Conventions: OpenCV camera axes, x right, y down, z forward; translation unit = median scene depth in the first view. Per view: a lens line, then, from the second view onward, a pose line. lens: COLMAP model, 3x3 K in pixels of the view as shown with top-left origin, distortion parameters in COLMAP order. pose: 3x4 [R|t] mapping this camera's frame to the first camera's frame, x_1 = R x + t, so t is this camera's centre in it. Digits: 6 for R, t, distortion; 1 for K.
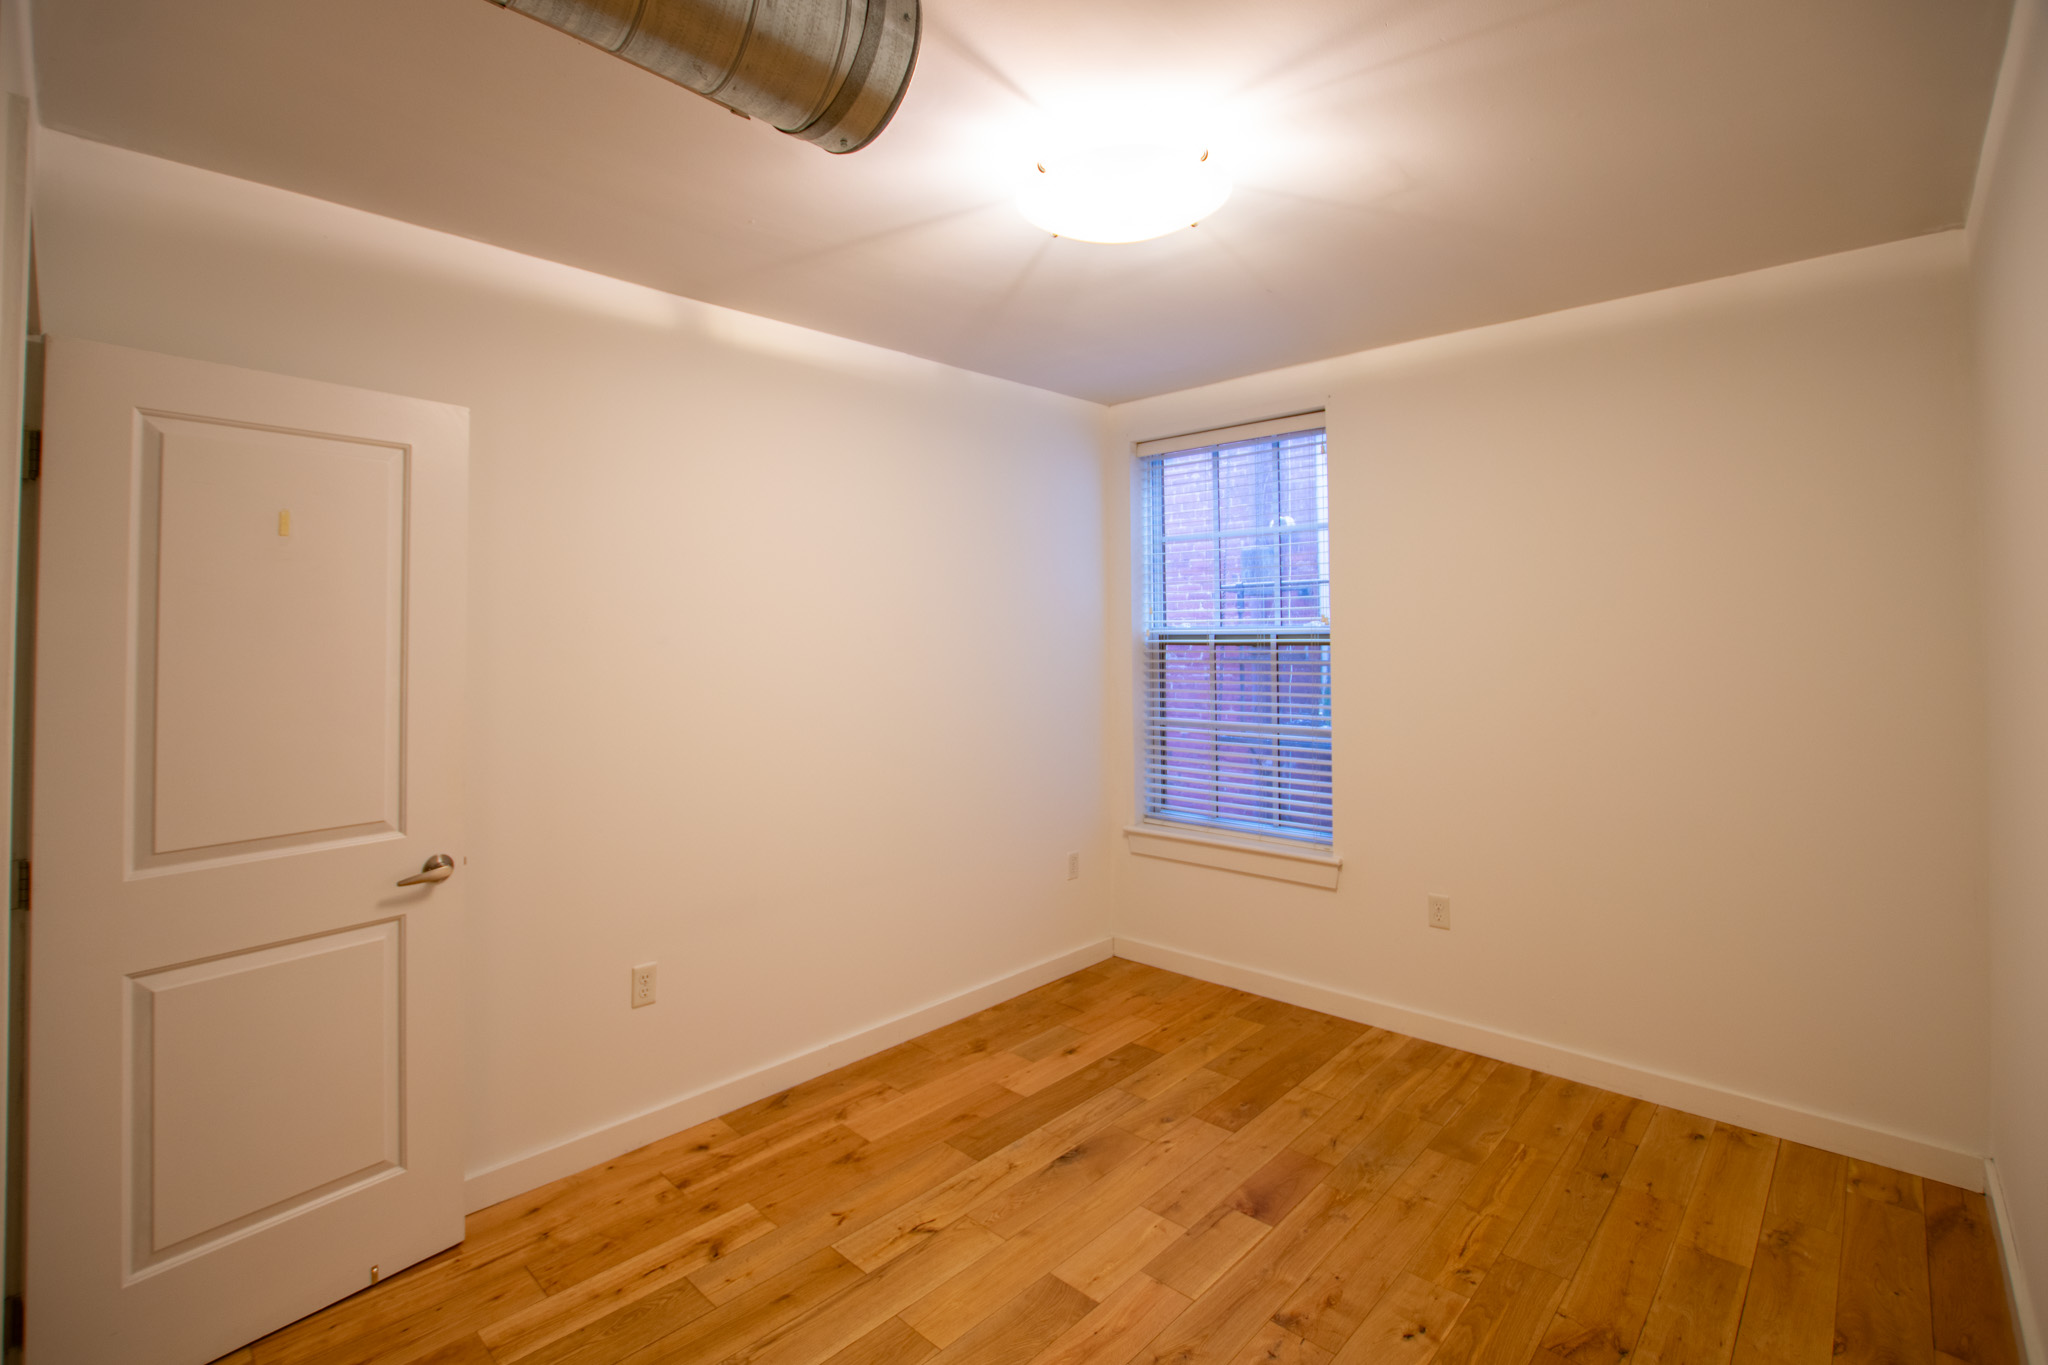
lens RADIAL K [[932.5, 0, 1015.0], [0, 932.5, 604.6], [0, 0, 1]] dist [-0.027092, 0.001499]
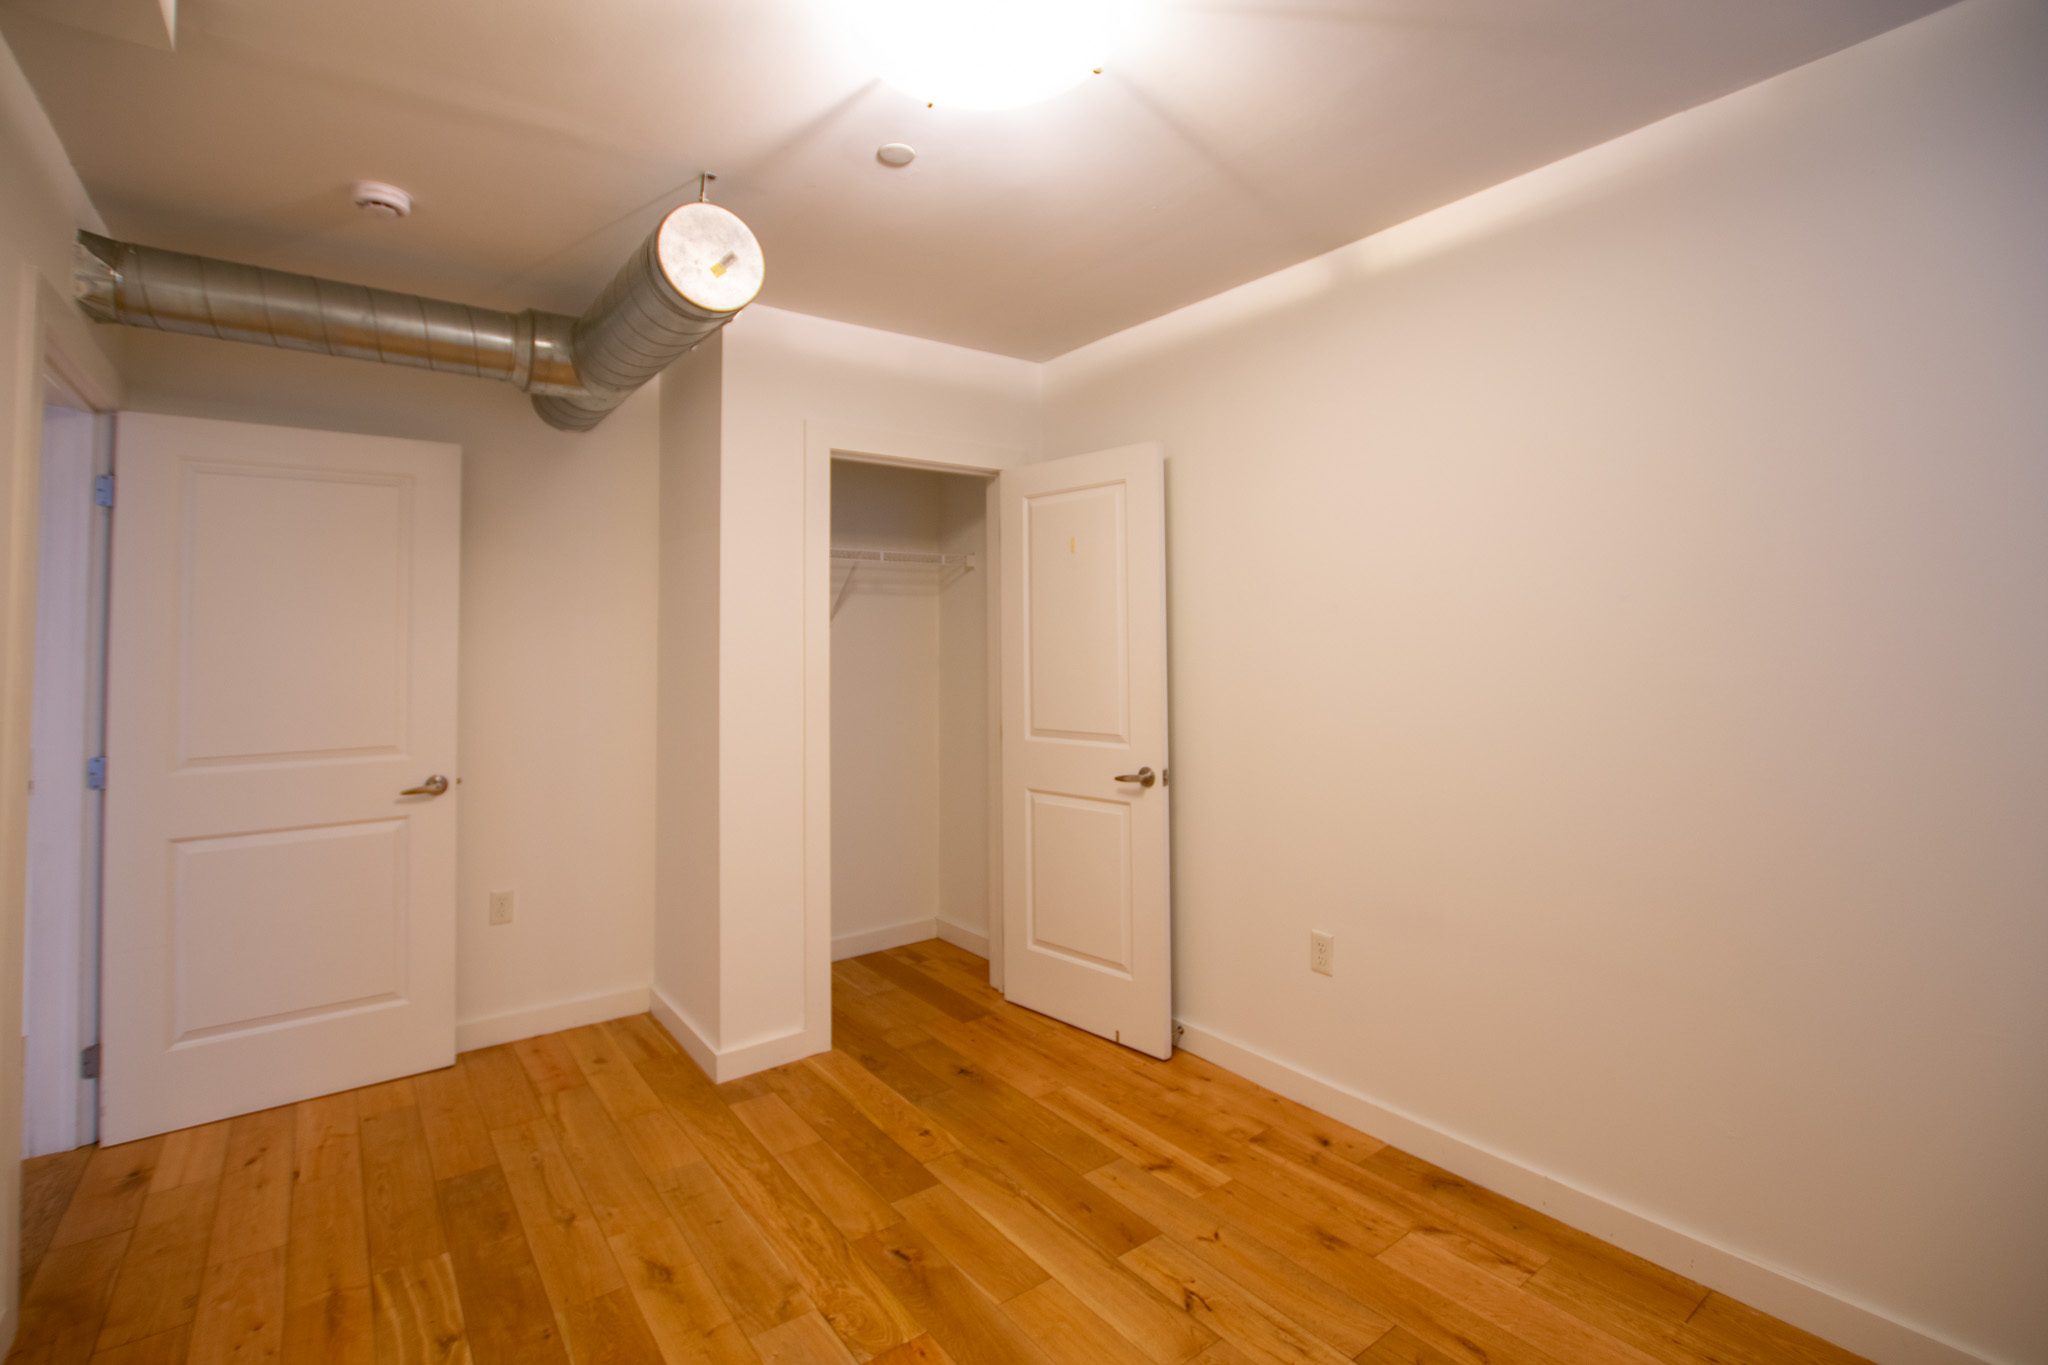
lens RADIAL K [[932.5, 0, 1015.0], [0, 932.5, 604.6], [0, 0, 1]] dist [-0.027092, 0.001499]
pose [[-0.171766, -0.037044, -0.984441, 0.769900], [0.045187, 0.997945, -0.045436, 0.079432], [0.984101, -0.052288, -0.169739, 1.016415]]
